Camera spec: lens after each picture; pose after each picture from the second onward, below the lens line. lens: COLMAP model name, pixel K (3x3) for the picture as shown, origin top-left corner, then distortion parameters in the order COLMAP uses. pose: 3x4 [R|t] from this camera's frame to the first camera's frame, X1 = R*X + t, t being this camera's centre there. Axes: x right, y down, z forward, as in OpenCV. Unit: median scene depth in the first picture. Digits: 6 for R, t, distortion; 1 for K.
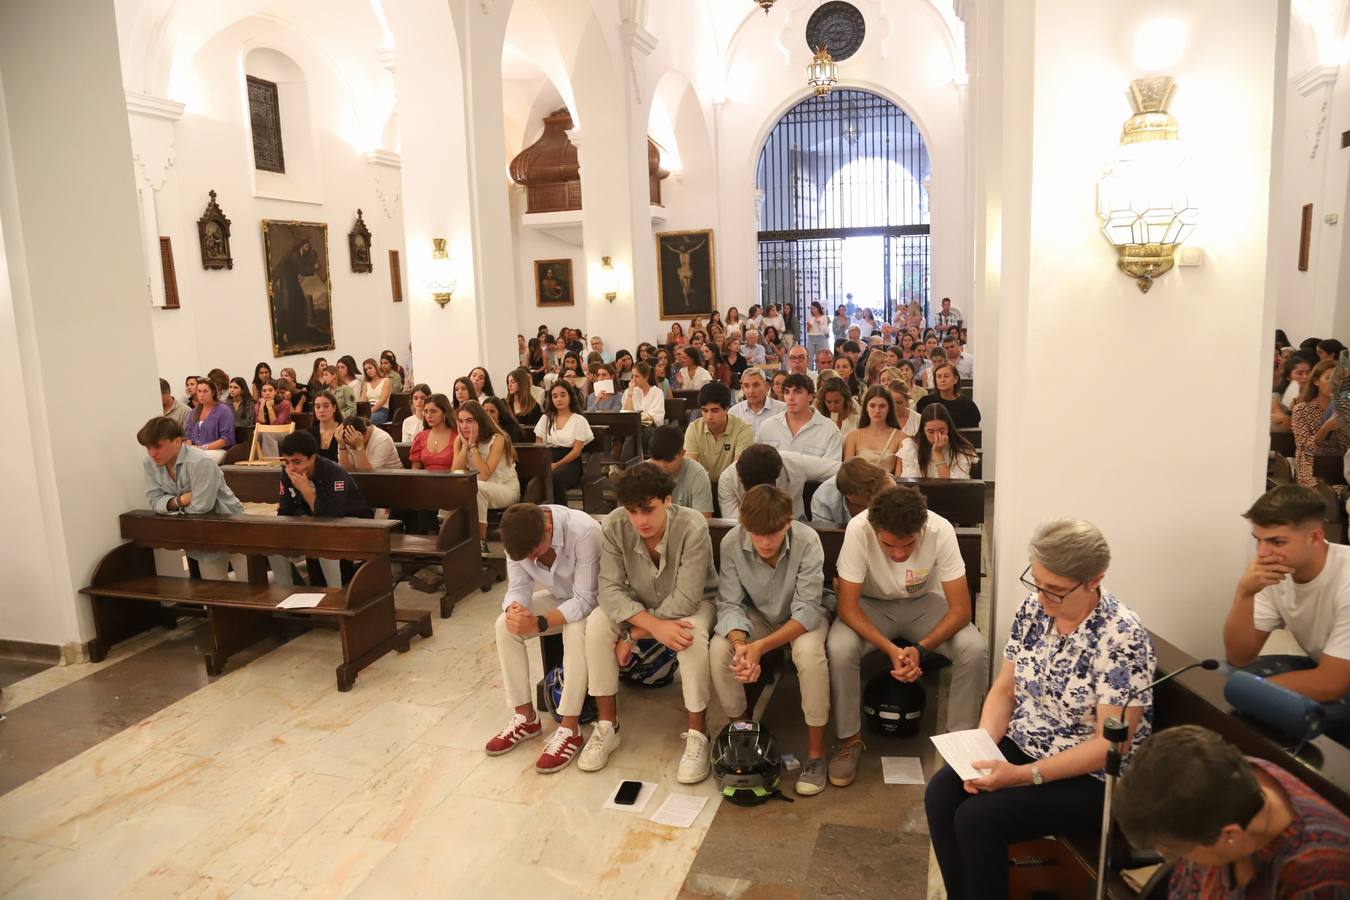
lens RADIAL K [[932.2, 0, 676.3], [0, 932.2, 458.9], [0, 0, 1]] dist [-0.120344, 0.068394]
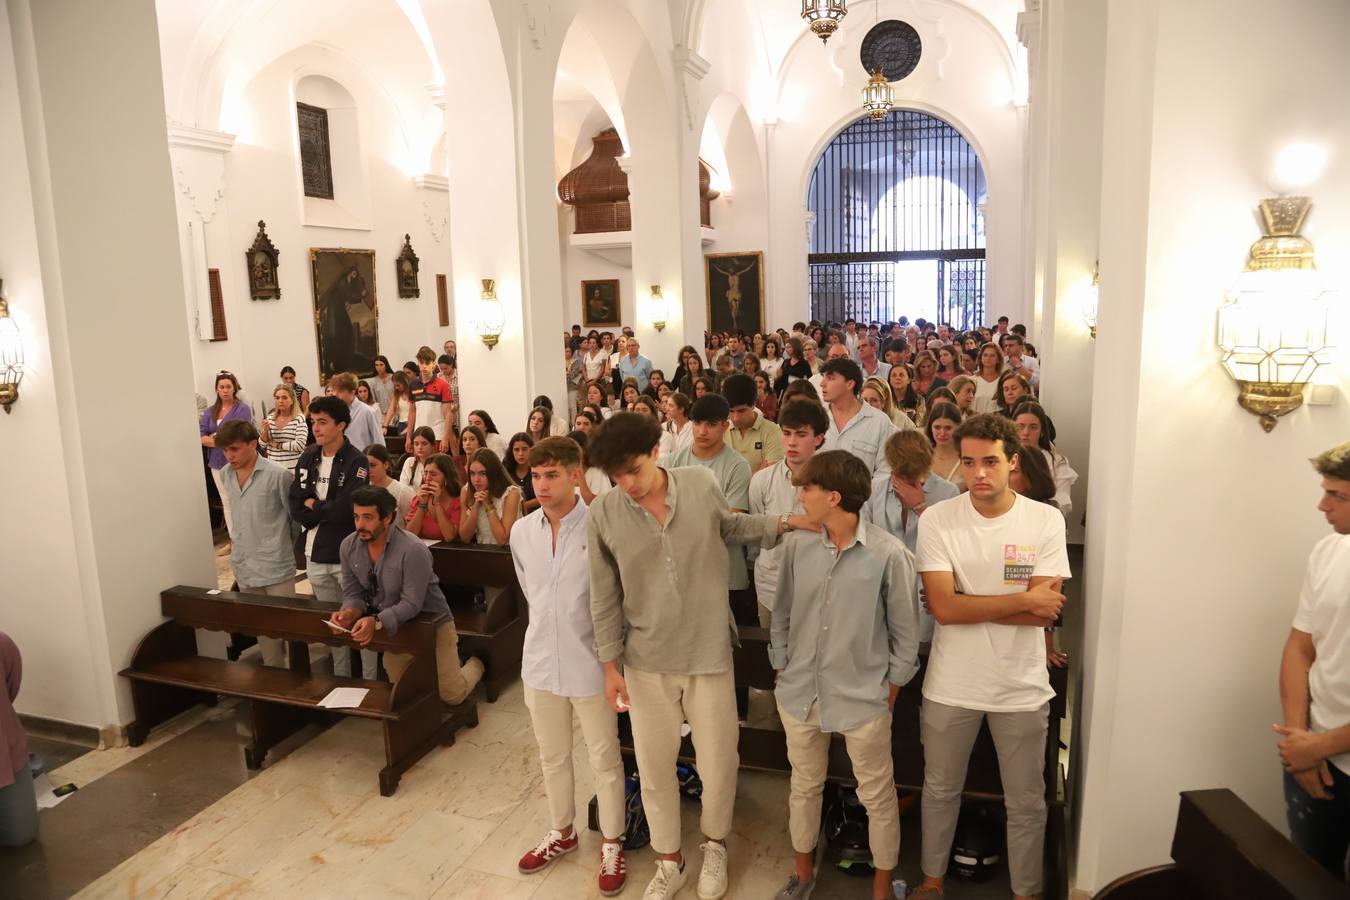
lens RADIAL K [[932.2, 0, 674.9], [0, 932.2, 458.3], [0, 0, 1]] dist [-0.120344, 0.068394]
pose [[0.998829, 0.015004, -0.046000, -0.009073], [-0.015163, 0.999880, -0.003113, -0.041416], [0.045948, 0.003807, 0.998937, 0.022581]]
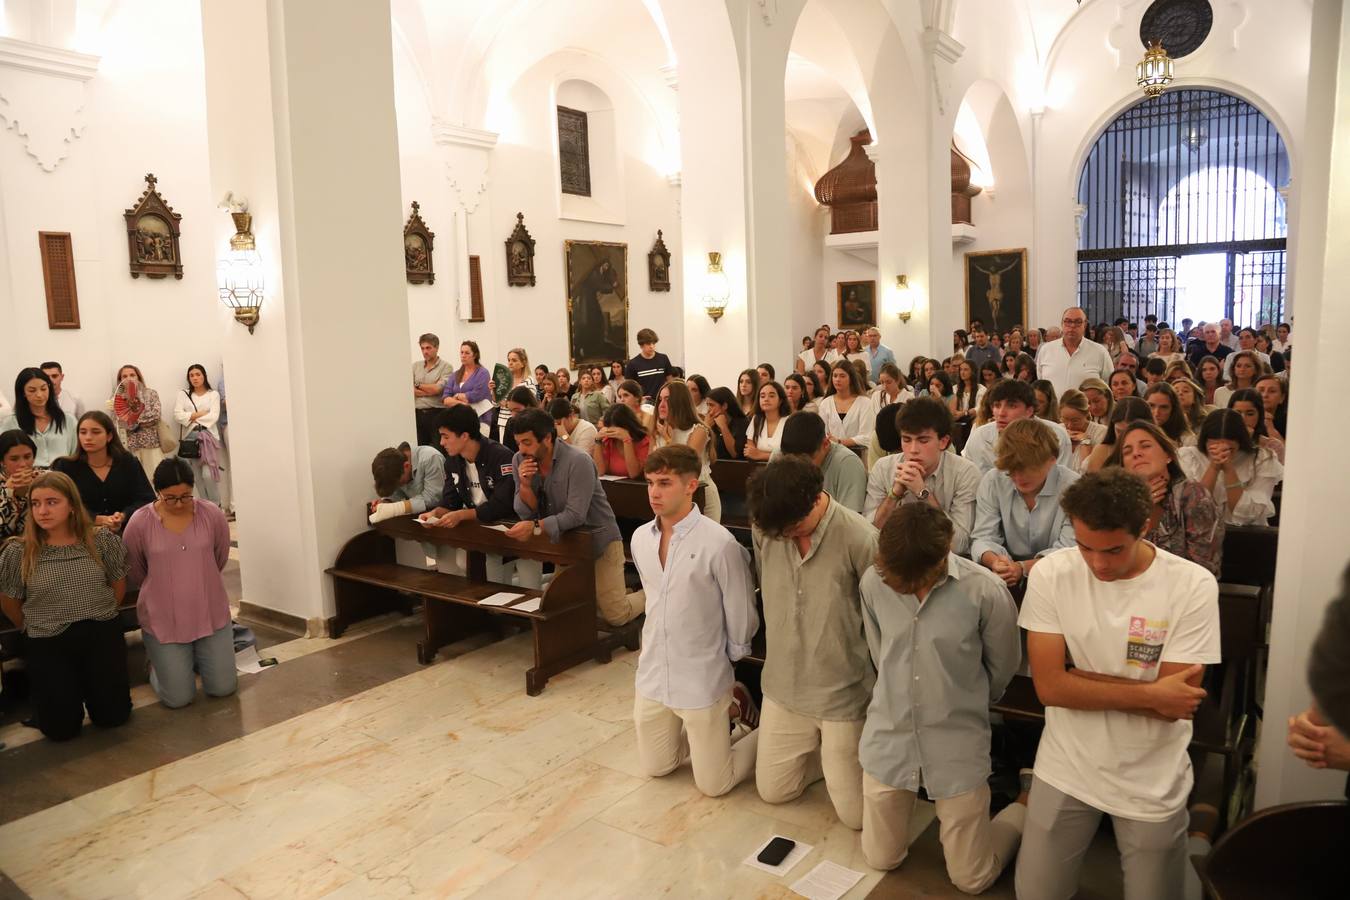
lens RADIAL K [[932.2, 0, 674.4], [0, 932.2, 458.2], [0, 0, 1]] dist [-0.120344, 0.068394]
pose [[0.941163, 0.049613, -0.334292, 0.040300], [-0.059645, 0.998023, -0.019804, 0.004088], [0.332649, 0.038578, 0.942261, 0.042184]]
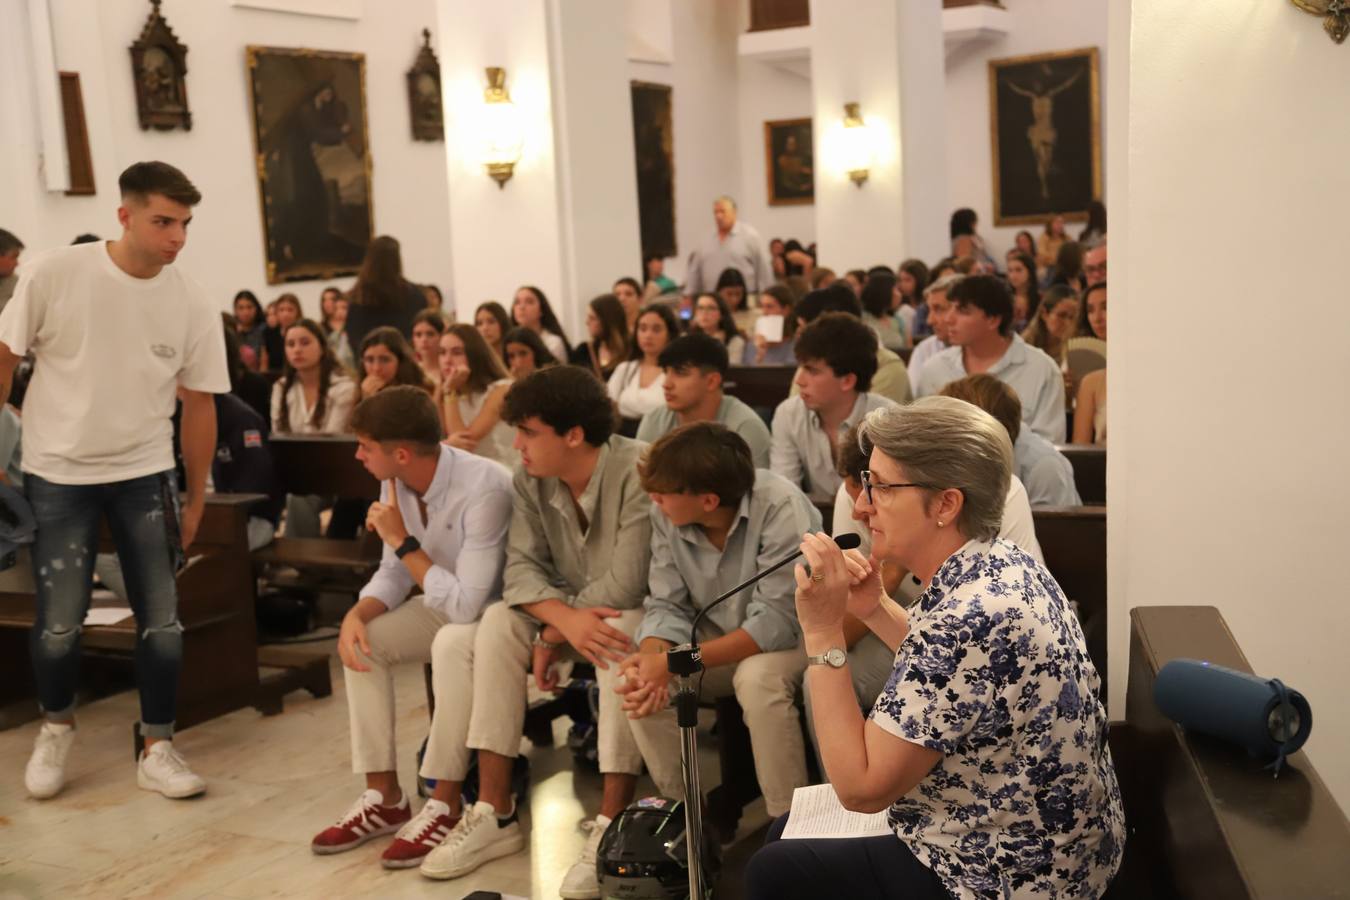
lens RADIAL K [[1768.8, 0, 676.5], [0, 1768.8, 460.5], [0, 0, 1]] dist [0.141136, 0.000000]
pose [[0.968003, 0.017897, -0.250301, 0.116678], [-0.025707, 0.999278, -0.027969, 0.030291], [0.249620, 0.033509, 0.967764, -0.040194]]
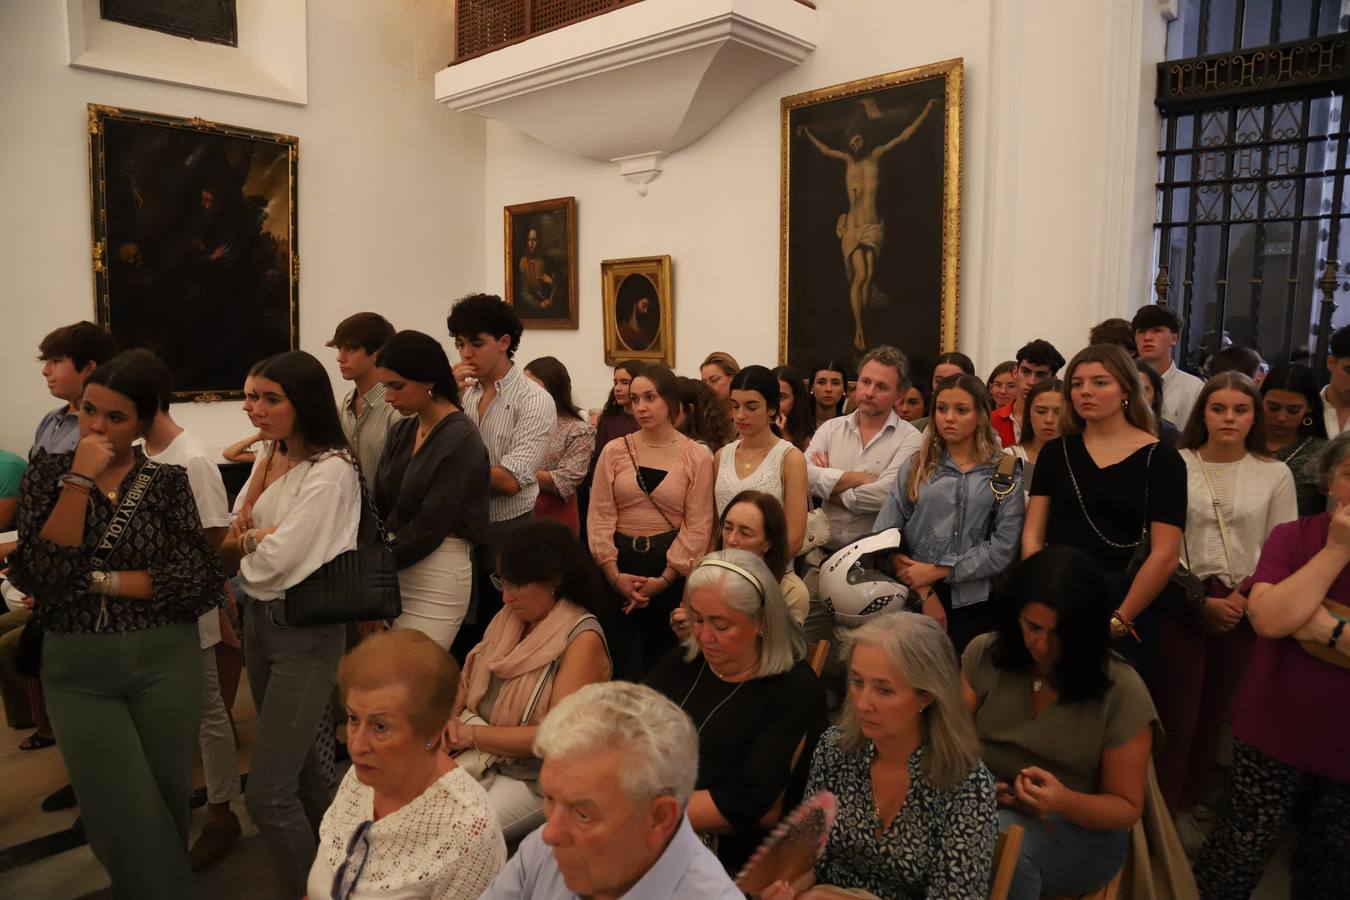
lens RADIAL K [[932.2, 0, 674.5], [0, 932.2, 455.1], [0, 0, 1]] dist [-0.120344, 0.068394]
pose [[0.883019, 0.108351, -0.456659, 0.166332], [-0.124986, 0.992139, -0.006275, -0.223765], [0.452390, 0.062617, 0.889620, 1.309653]]
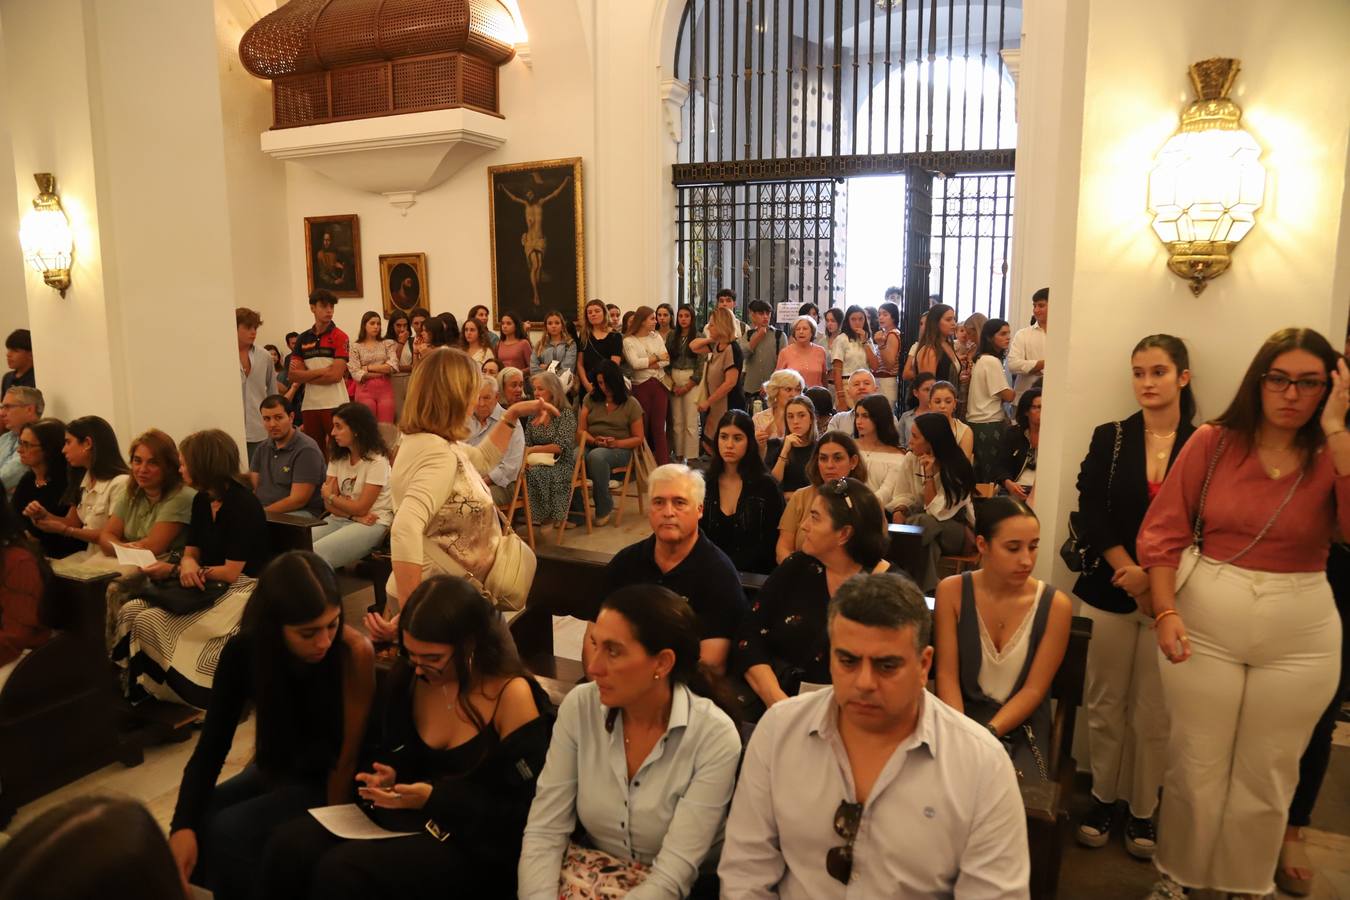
lens RADIAL K [[934.1, 0, 681.6], [0, 934.1, 454.2], [0, 0, 1]] dist [-0.107593, 0.008906]
pose [[0.989042, 0.060895, -0.134489, 0.302553], [-0.060991, 0.998132, 0.003413, -0.156379], [0.134446, 0.004827, 0.990909, 0.878397]]
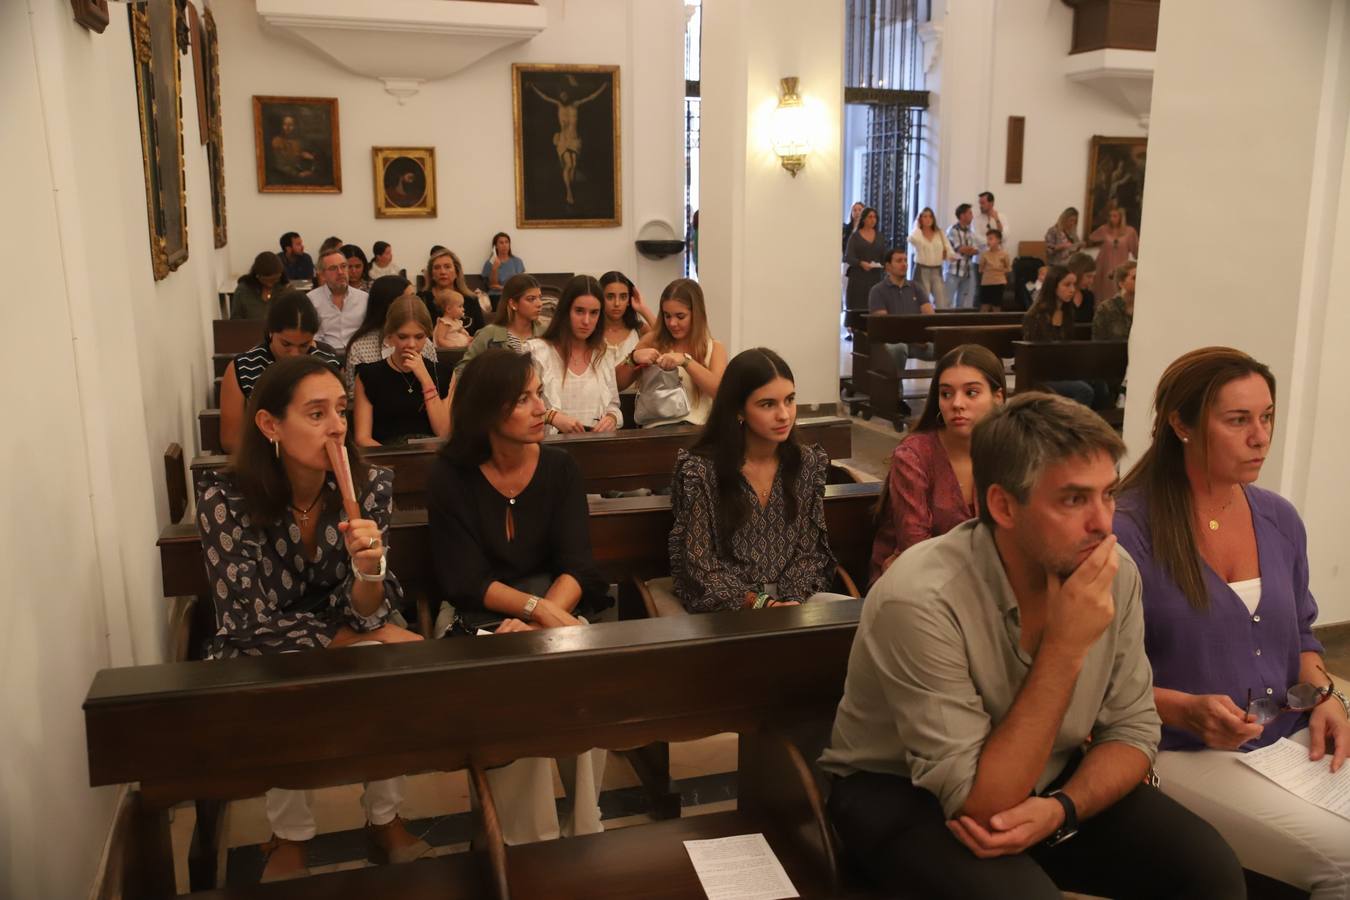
lens RADIAL K [[1150.6, 0, 679.0], [0, 1150.6, 453.6], [0, 0, 1]] dist [-0.030405, -0.002220]
pose [[0.821447, -0.078228, 0.564893, -0.597285], [0.066227, 0.996931, 0.041753, -0.072352], [-0.566426, 0.003113, 0.824107, 0.717296]]
